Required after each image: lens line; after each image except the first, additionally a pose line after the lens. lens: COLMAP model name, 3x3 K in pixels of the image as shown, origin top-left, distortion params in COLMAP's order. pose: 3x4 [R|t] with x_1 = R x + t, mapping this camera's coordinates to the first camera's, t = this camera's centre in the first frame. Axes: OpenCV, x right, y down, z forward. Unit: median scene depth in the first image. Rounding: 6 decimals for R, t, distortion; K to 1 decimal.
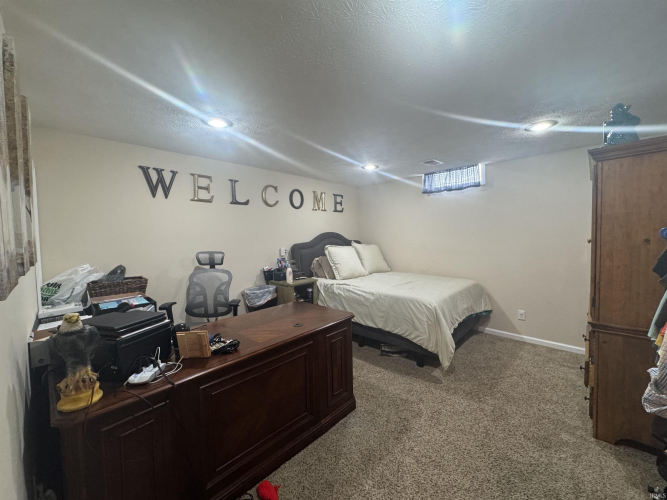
lens RADIAL K [[267.5, 0, 332.1], [0, 267.5, 248.4], [0, 0, 1]] dist [0.001358, 0.000275]
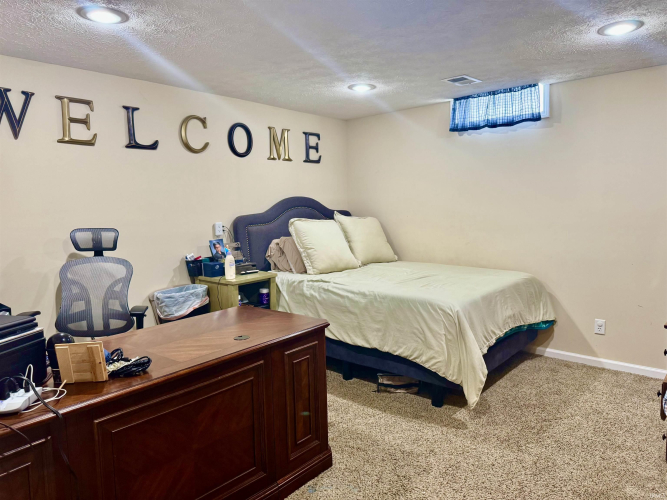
lens RADIAL K [[472.8, 0, 333.5], [0, 472.8, 250.0], [0, 0, 1]] dist [0.069671, -0.081059]
pose [[0.998739, -0.007311, 0.049673, 0.026292], [0.004783, 0.998696, 0.050818, 0.008322], [-0.049980, -0.050516, 0.997472, -0.099378]]
